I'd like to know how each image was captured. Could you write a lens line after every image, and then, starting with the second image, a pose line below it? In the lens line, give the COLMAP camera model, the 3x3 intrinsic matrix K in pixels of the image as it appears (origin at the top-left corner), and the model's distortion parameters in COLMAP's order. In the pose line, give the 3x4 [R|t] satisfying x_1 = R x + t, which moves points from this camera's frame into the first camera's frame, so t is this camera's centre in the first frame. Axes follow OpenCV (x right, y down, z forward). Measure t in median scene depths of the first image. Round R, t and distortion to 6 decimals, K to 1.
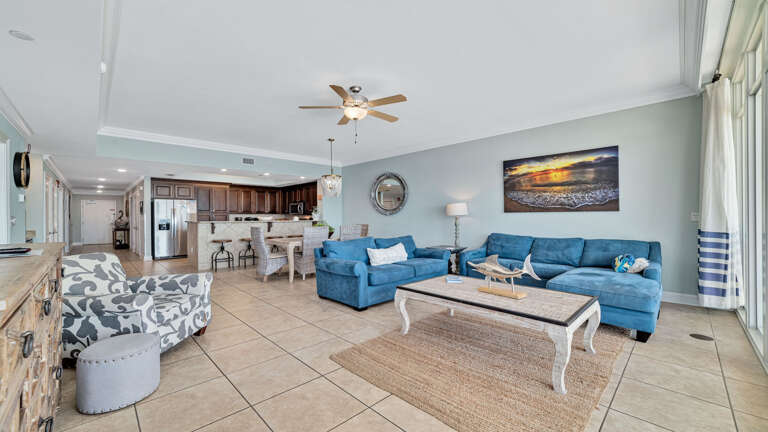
lens RADIAL K [[294.7, 0, 382.1], [0, 294.7, 216.4], [0, 0, 1]] dist [-0.001678, 0.000051]
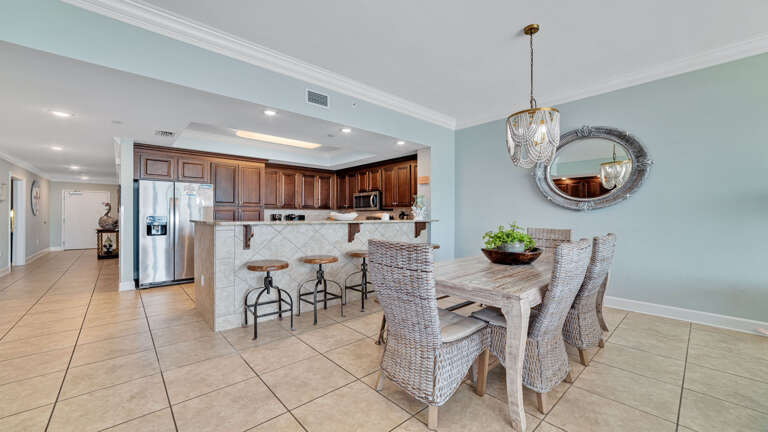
lens RADIAL K [[294.7, 0, 388.3], [0, 294.7, 214.2], [0, 0, 1]] dist [-0.001678, 0.000051]
pose [[0.999570, 0.006403, -0.028607, -0.264441], [-0.006449, 0.999978, -0.001509, 0.003264], [0.028597, 0.001693, 0.999590, 0.423164]]
